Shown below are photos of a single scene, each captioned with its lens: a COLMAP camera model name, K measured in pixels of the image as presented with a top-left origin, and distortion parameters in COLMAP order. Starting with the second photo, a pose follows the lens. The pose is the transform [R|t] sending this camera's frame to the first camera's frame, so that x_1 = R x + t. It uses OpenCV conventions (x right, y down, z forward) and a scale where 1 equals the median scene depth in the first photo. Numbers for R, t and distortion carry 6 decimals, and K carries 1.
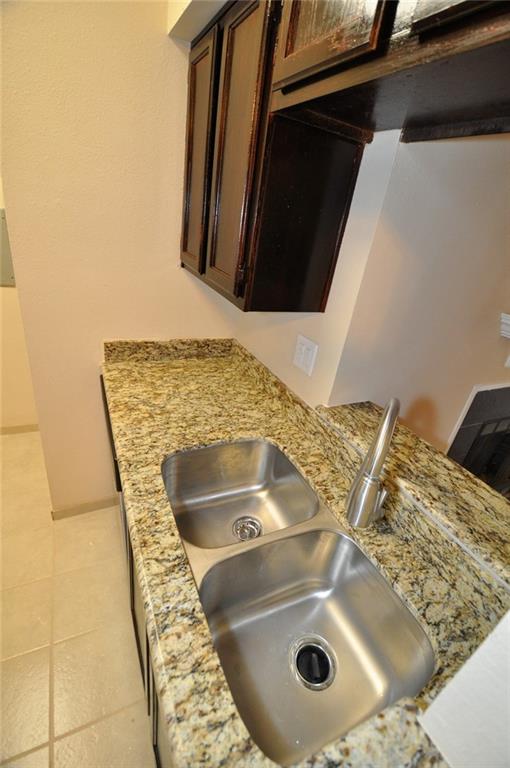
lens RADIAL K [[333.7, 0, 259.3], [0, 333.7, 383.3], [0, 0, 1]] dist [0.017892, -0.024032]
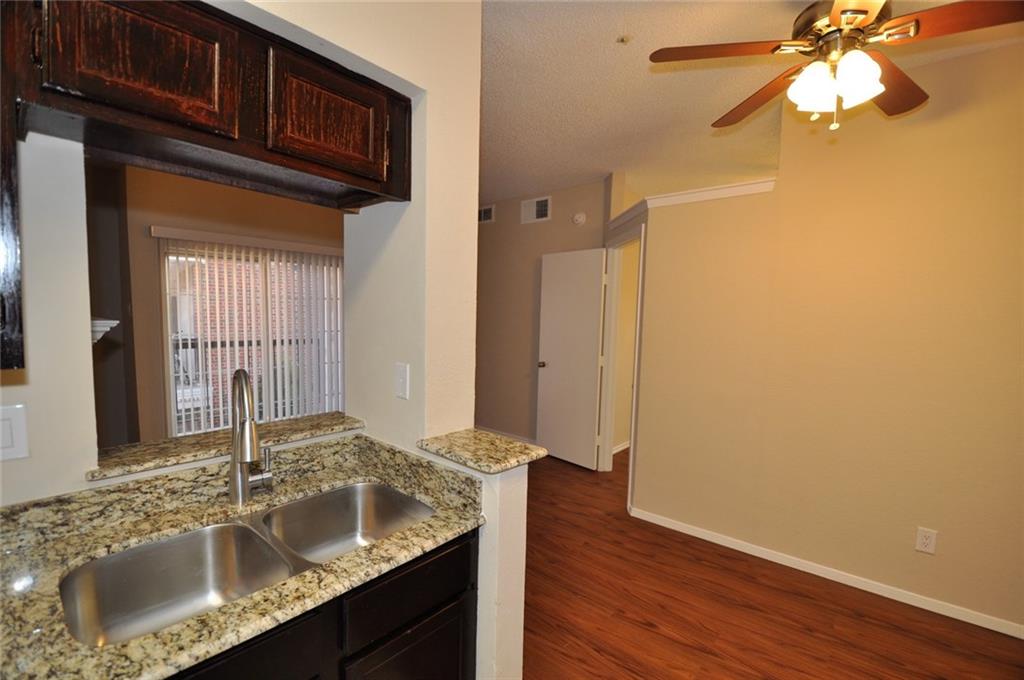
lens RADIAL K [[444.9, 0, 512.3], [0, 444.9, 349.7], [0, 0, 1]] dist [0.017892, -0.024032]
pose [[-0.378187, -0.230838, 0.896487, -0.922946], [0.336740, 0.867766, 0.365498, -0.197328], [-0.862311, 0.440110, -0.250445, 0.347240]]
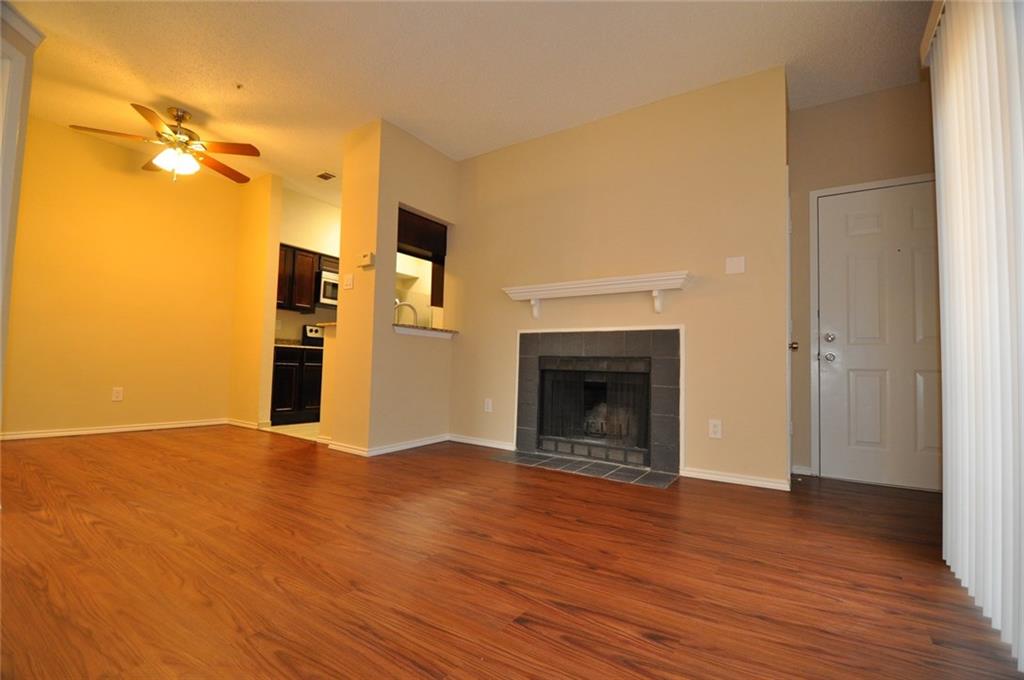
lens RADIAL K [[444.9, 0, 512.3], [0, 444.9, 349.7], [0, 0, 1]] dist [0.017892, -0.024032]
pose [[0.496887, -0.172154, -0.850568, 3.693142], [-0.342320, 0.861767, -0.374399, 1.421389], [0.797446, 0.477201, 0.369269, 0.126682]]
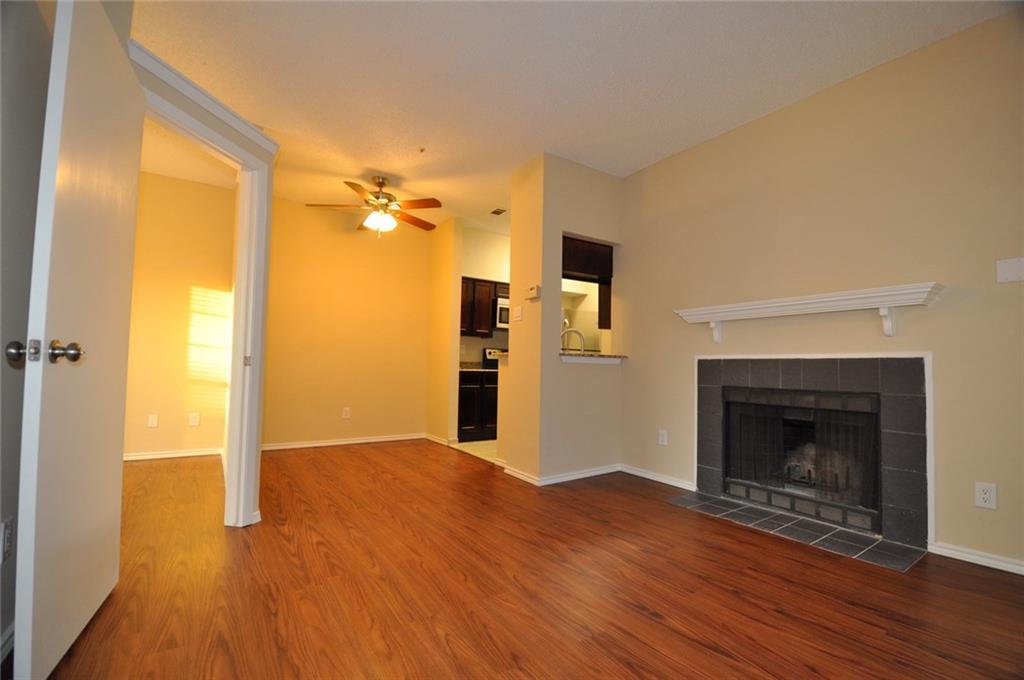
lens RADIAL K [[444.9, 0, 512.3], [0, 444.9, 349.7], [0, 0, 1]] dist [0.017892, -0.024032]
pose [[0.134388, -0.189470, -0.972646, 3.653830], [-0.437119, 0.869556, -0.229784, 1.223485], [0.889307, 0.456042, 0.034037, 0.110948]]
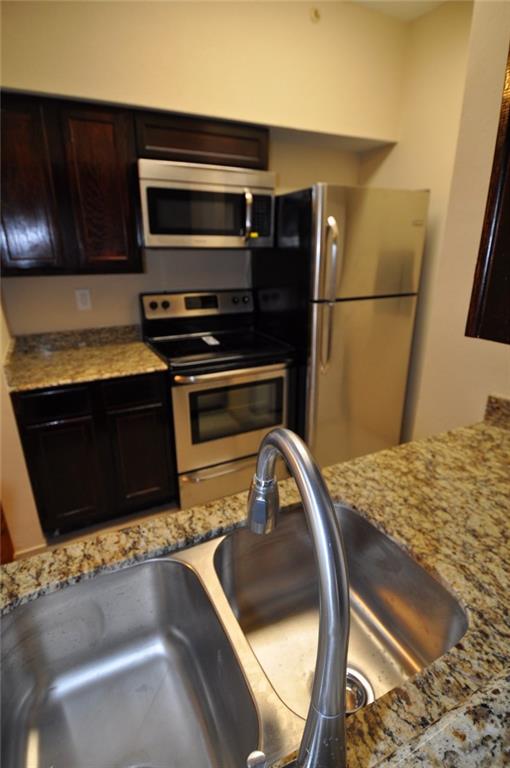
lens RADIAL K [[395.9, 0, 264.5], [0, 395.9, 382.8], [0, 0, 1]] dist [0.000256, -0.000547]
pose [[0.020788, 0.189726, -0.981617, 0.515436], [-0.437521, 0.884550, 0.161700, -0.088009], [0.898968, 0.426117, 0.101397, 0.559187]]
